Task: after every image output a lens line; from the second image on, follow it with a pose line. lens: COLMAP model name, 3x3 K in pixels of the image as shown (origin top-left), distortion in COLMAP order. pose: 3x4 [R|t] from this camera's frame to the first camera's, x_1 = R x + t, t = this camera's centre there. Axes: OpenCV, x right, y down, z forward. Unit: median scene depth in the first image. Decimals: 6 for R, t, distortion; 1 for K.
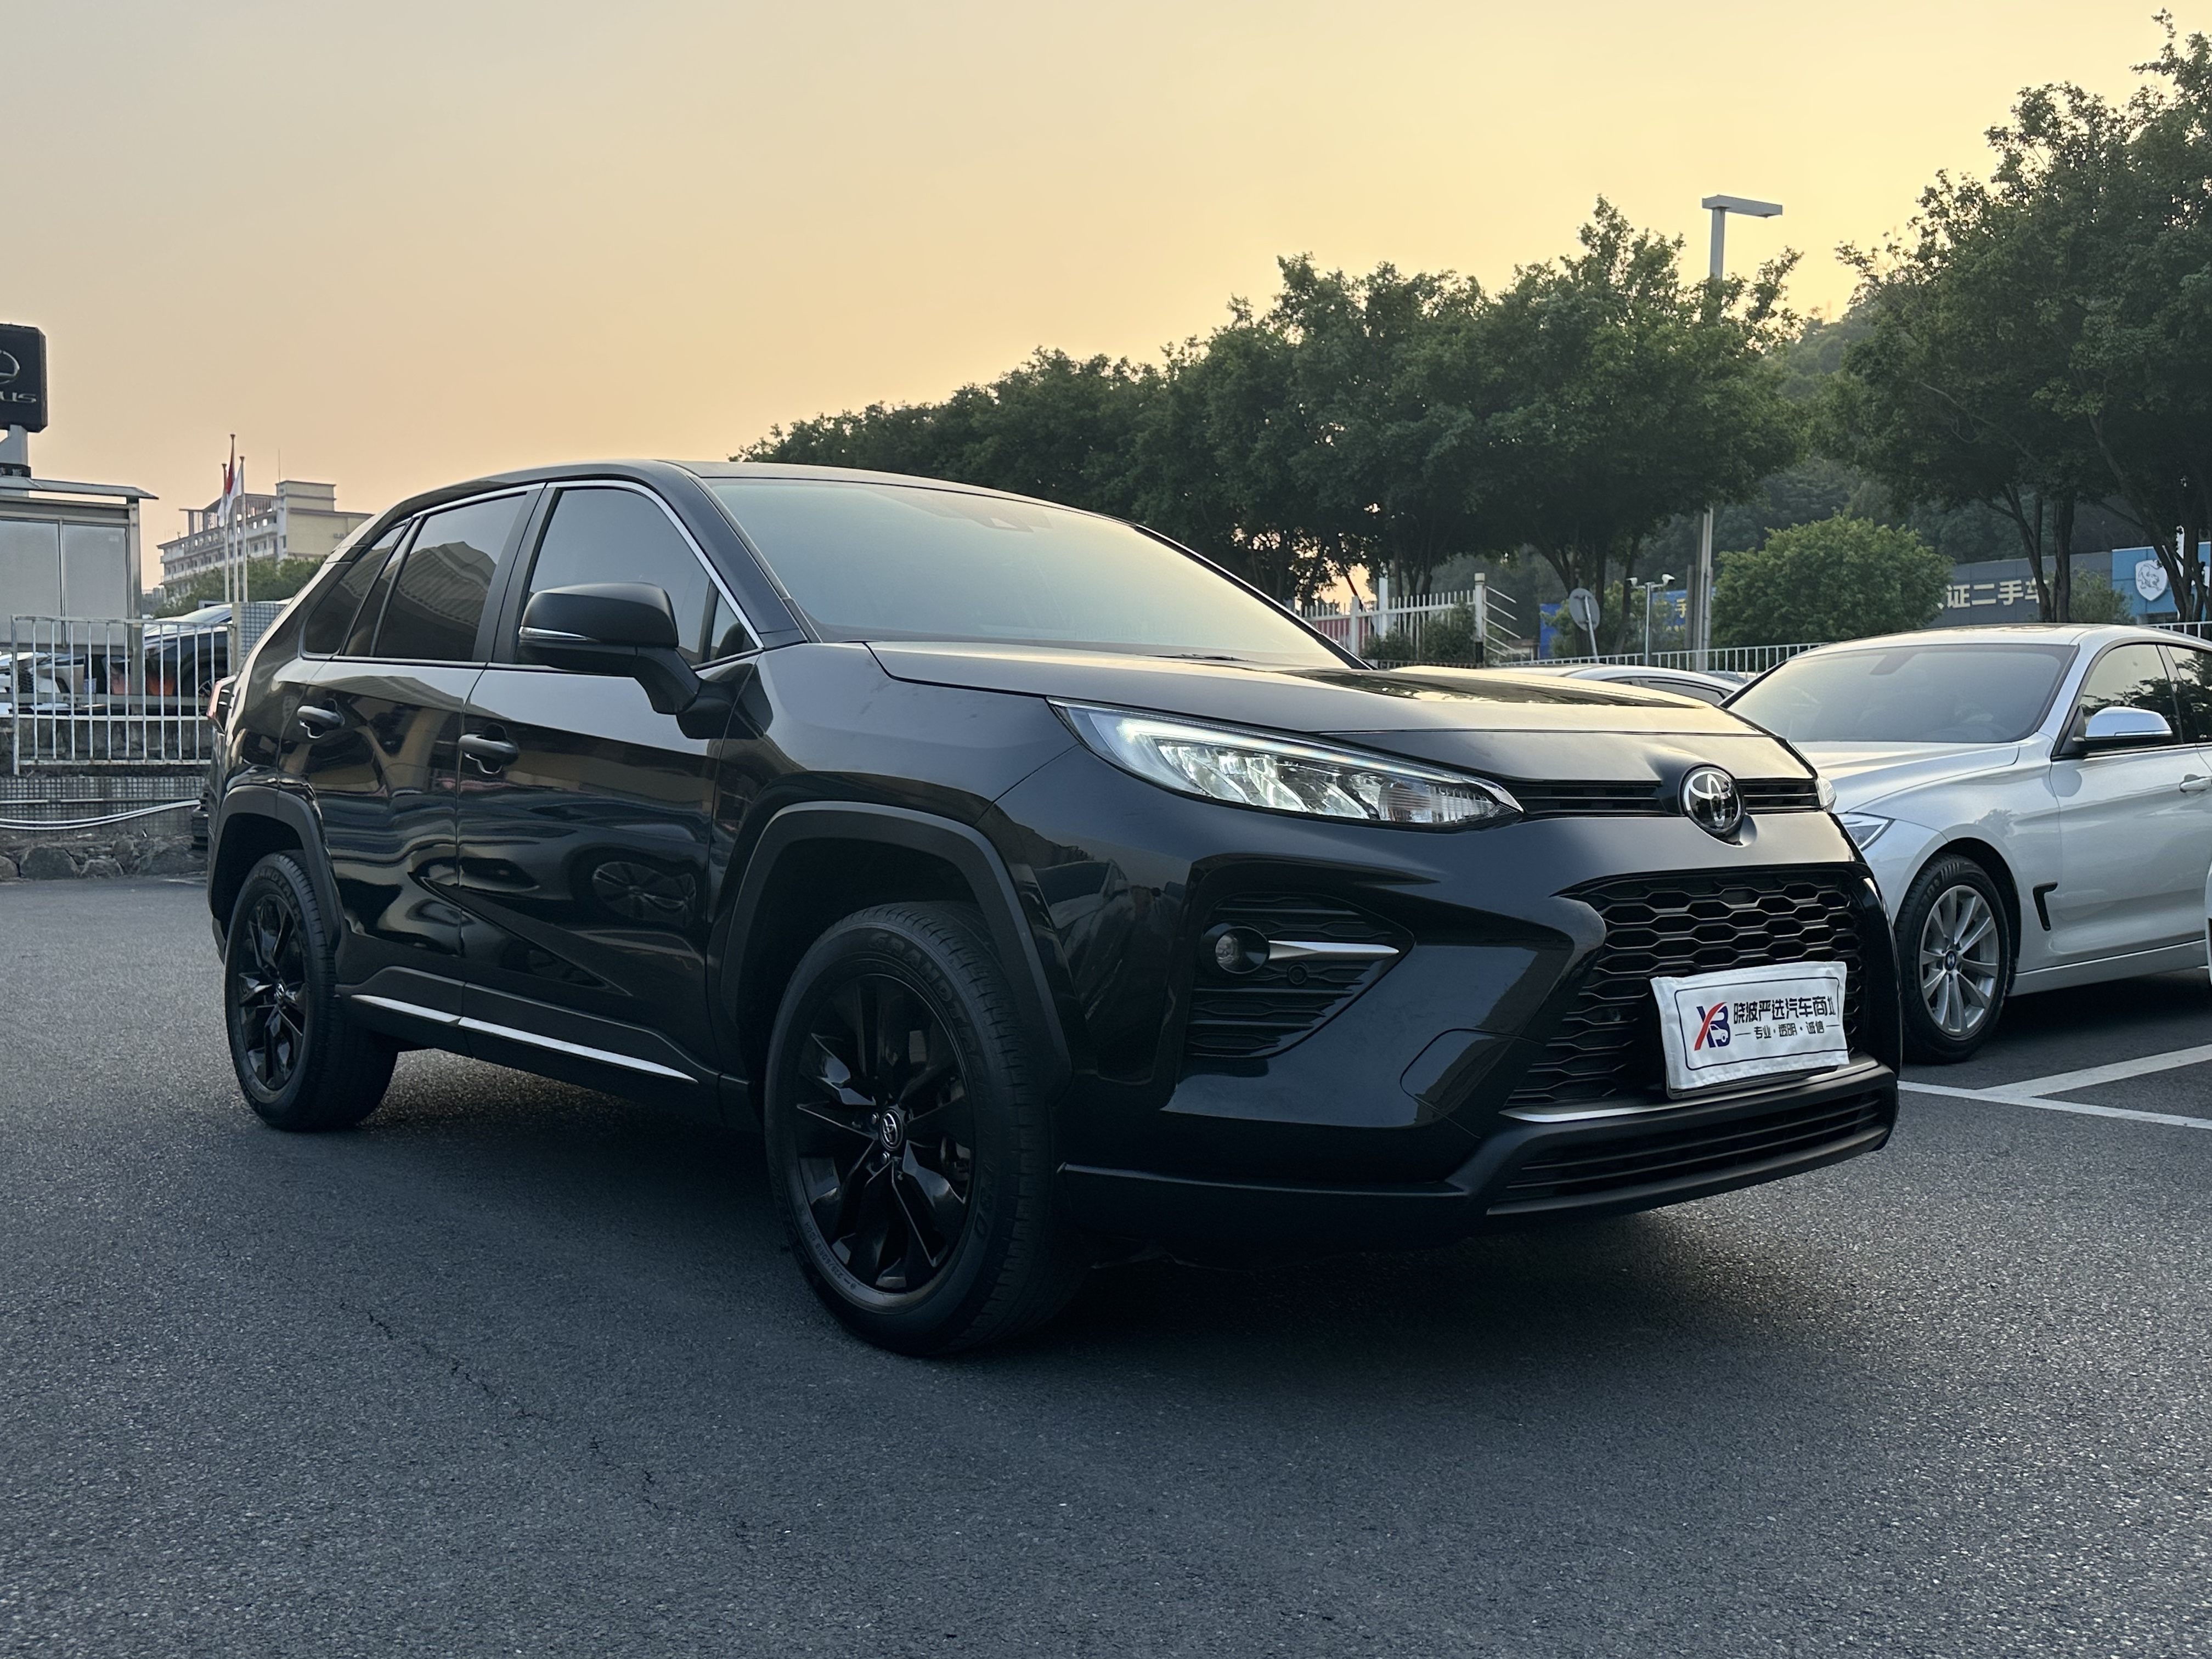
lens RADIAL K [[2130.1, 0, 1111.7], [0, 2130.1, 736.7], [0, 0, 1]] dist [-0.006868, -0.005162]
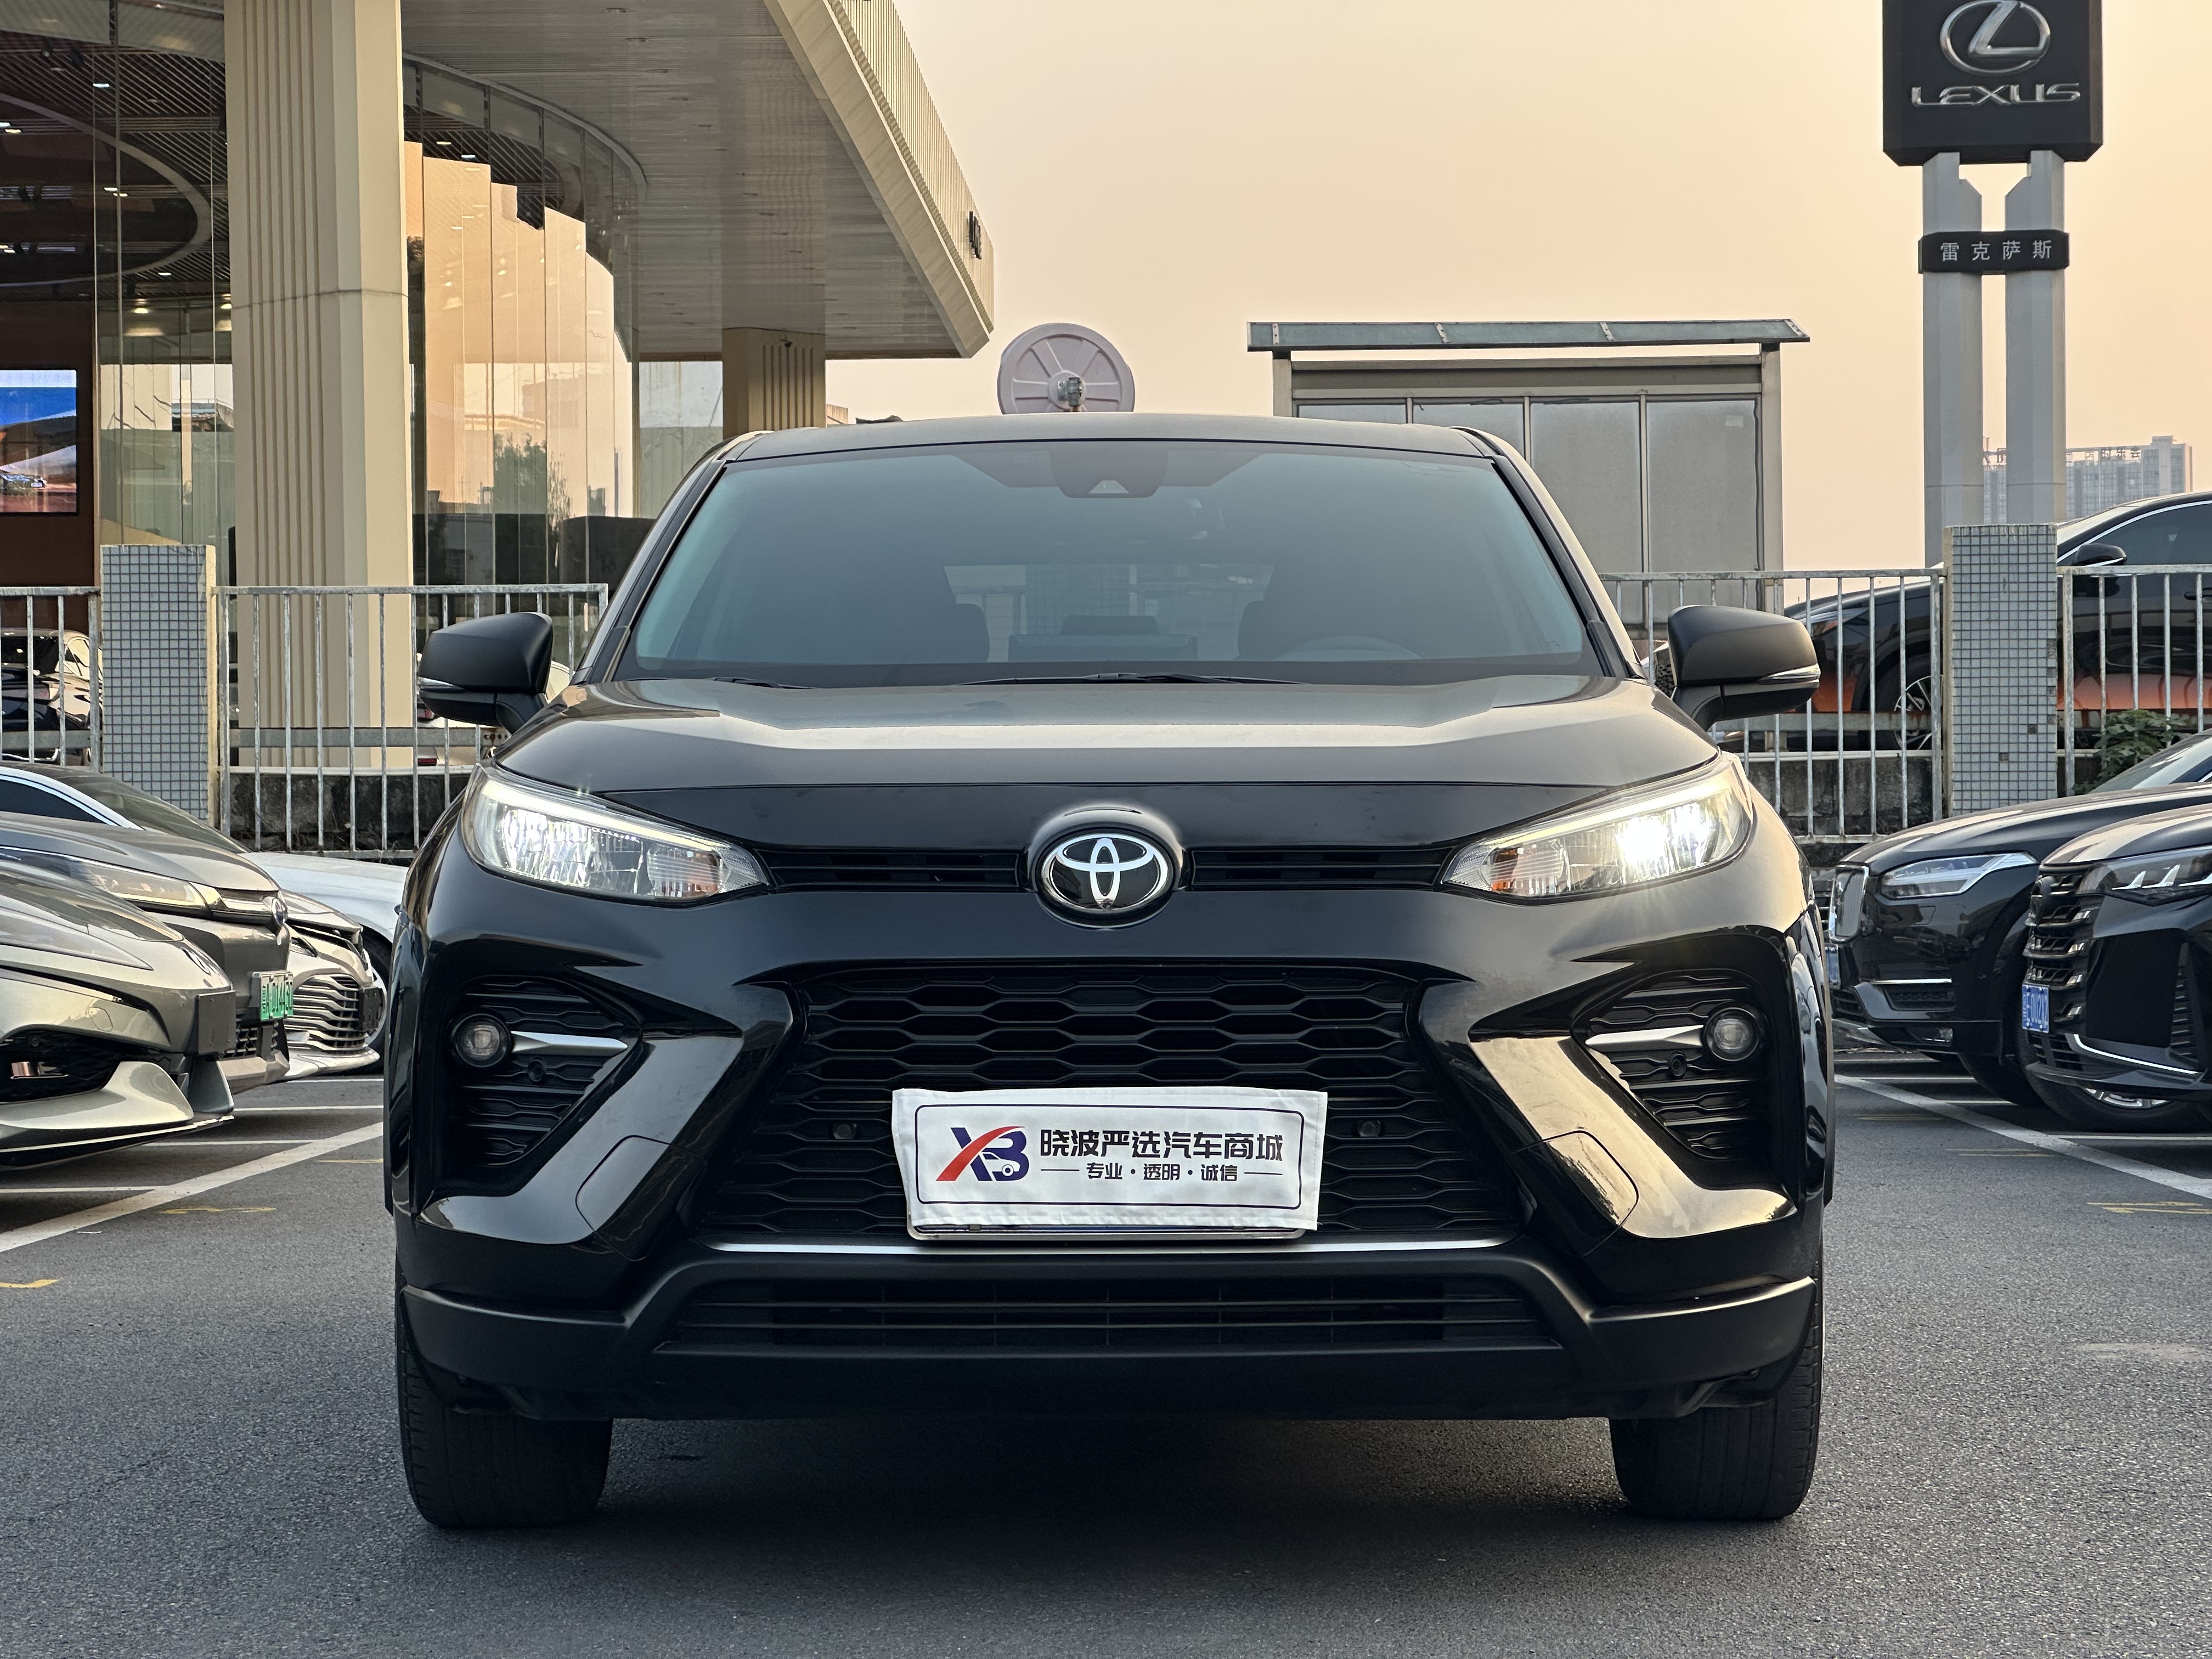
lens RADIAL K [[5072.3, 0, 1106.0], [0, 5072.3, 829.5], [0, 0, 1]] dist [-0.060892, 4.650905]
pose [[0.749888, -0.009916, -0.661491, 1.500322], [0.016985, 0.999847, 0.004267, 0.006971], [0.661347, -0.014435, 0.749941, -0.372786]]
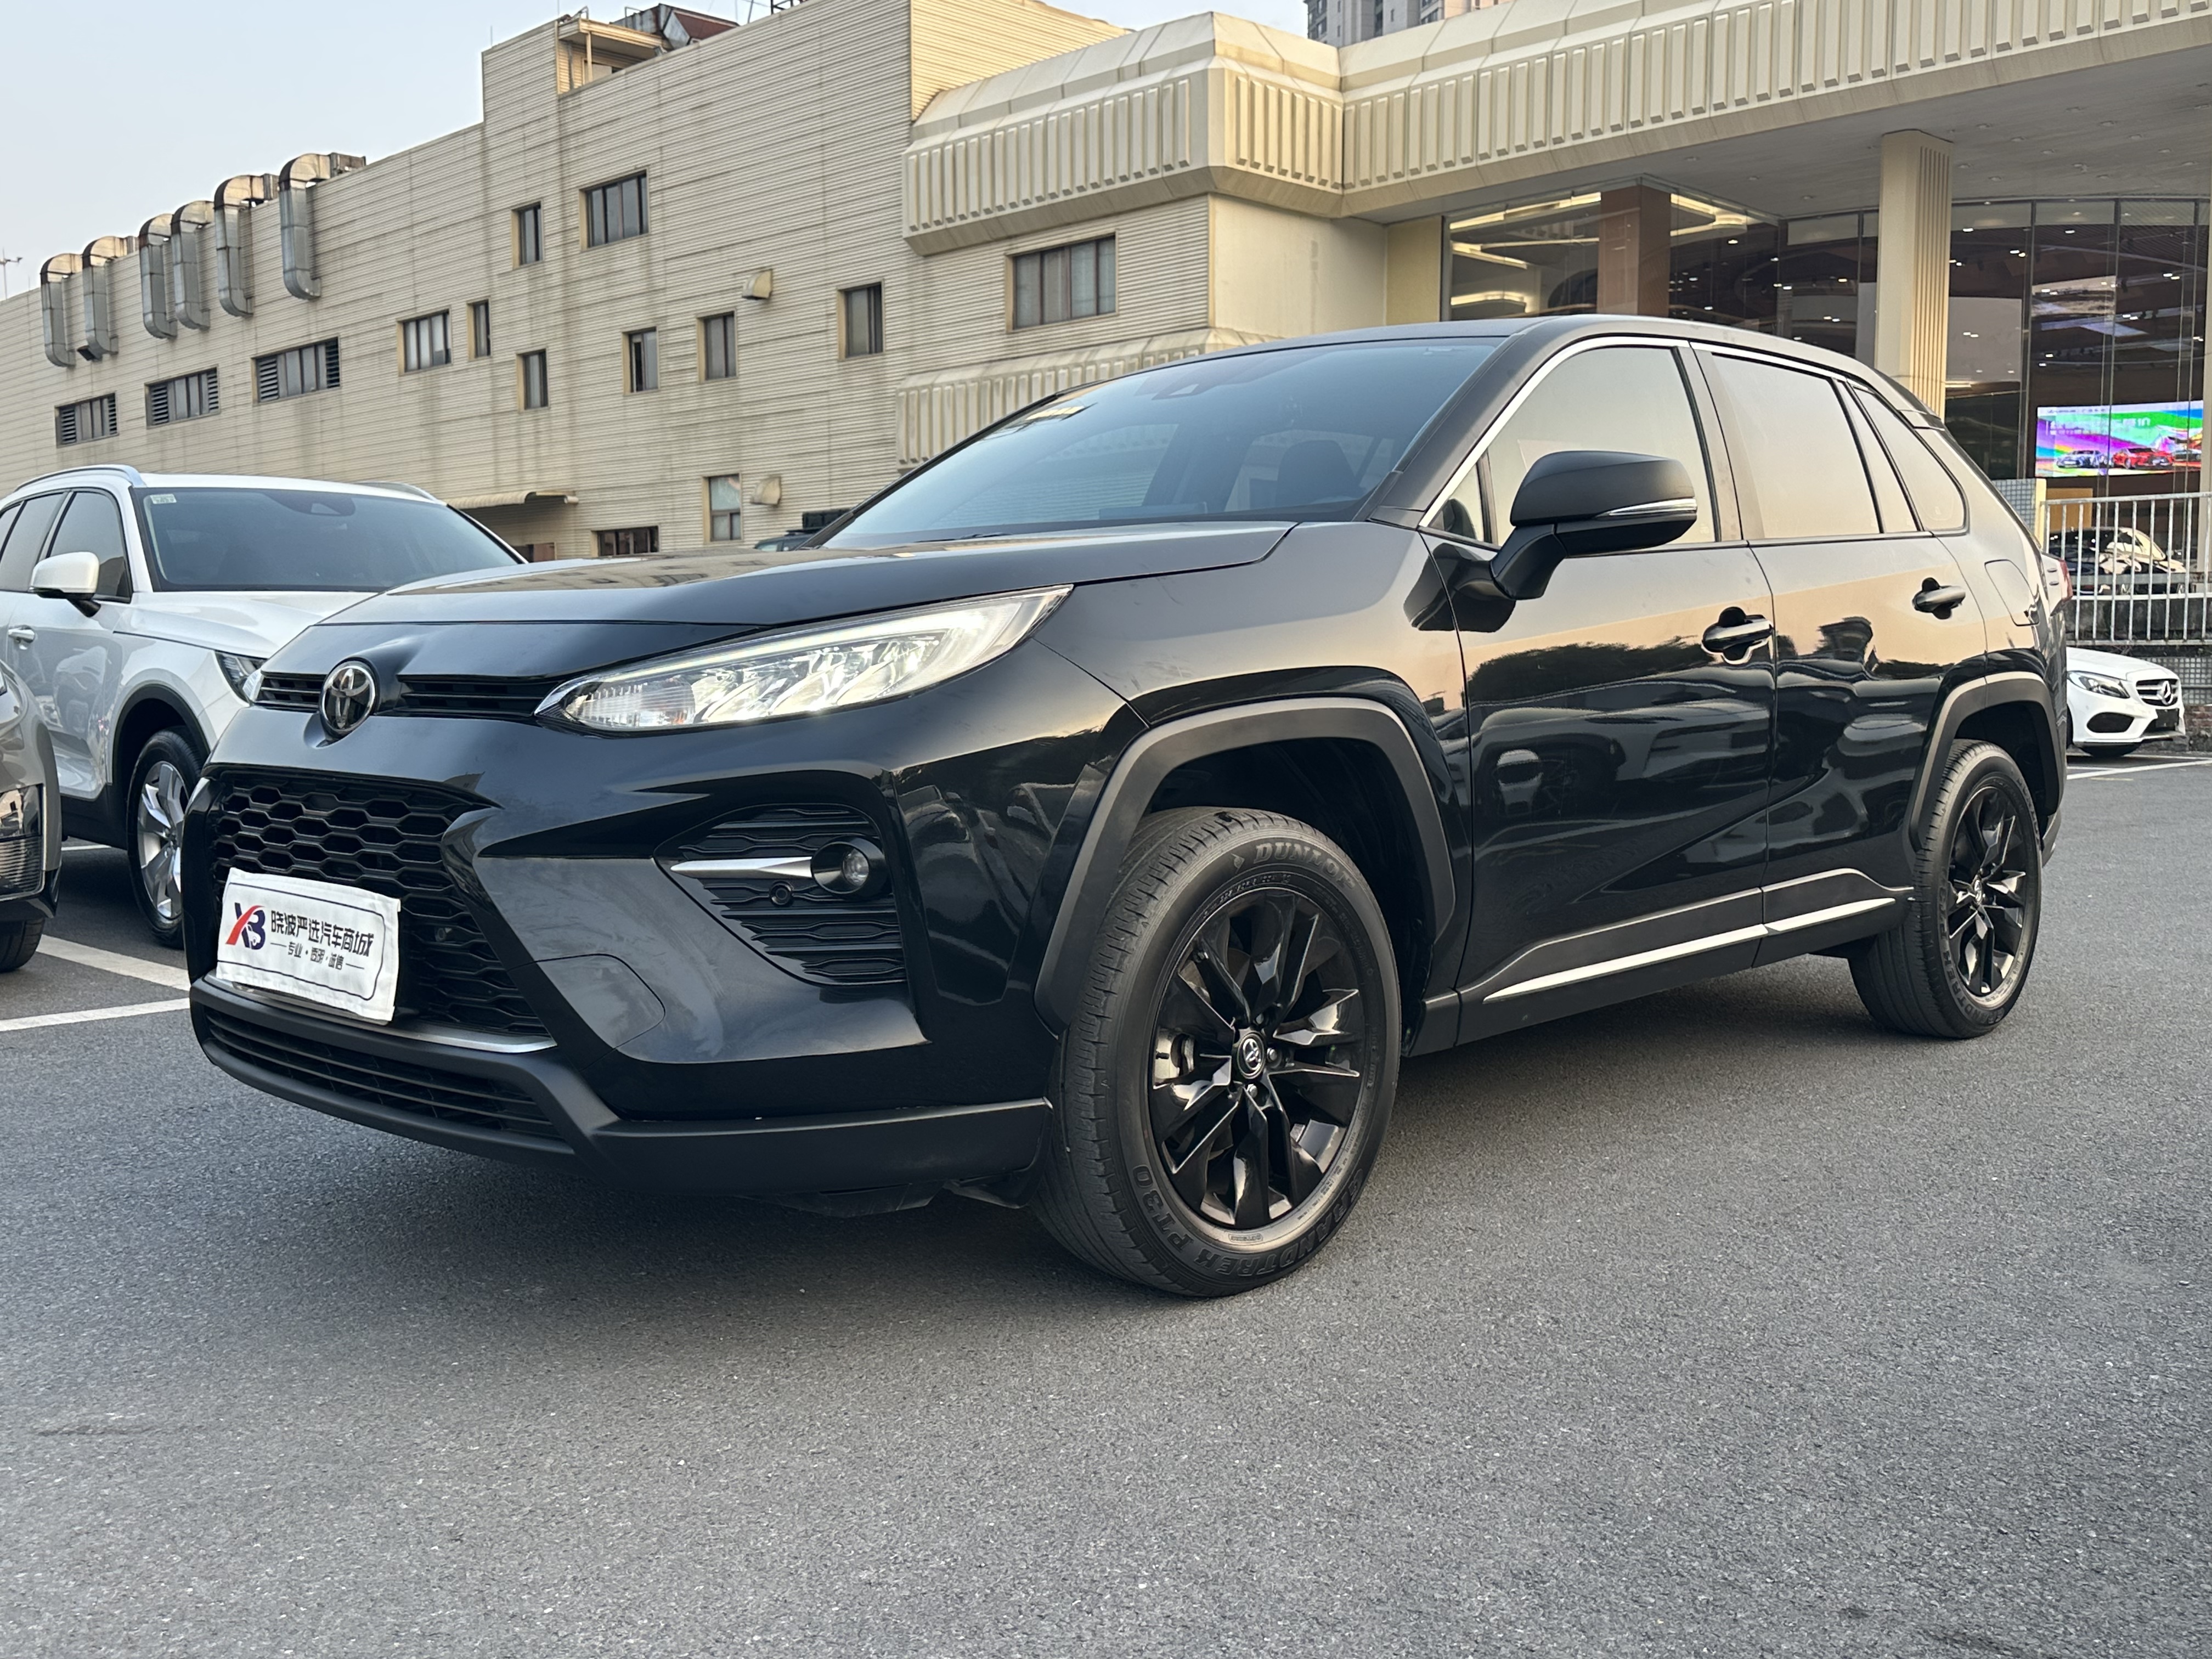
lens RADIAL K [[2093.7, 0, 1106.0], [0, 2093.7, 829.5], [0, 0, 1]] dist [-0.003521, -0.008295]
pose [[0.108452, 0.085285, -0.990437, 1.219191], [0.017964, 0.995982, 0.087730, 0.013360], [0.993939, -0.027307, 0.106484, 1.233562]]
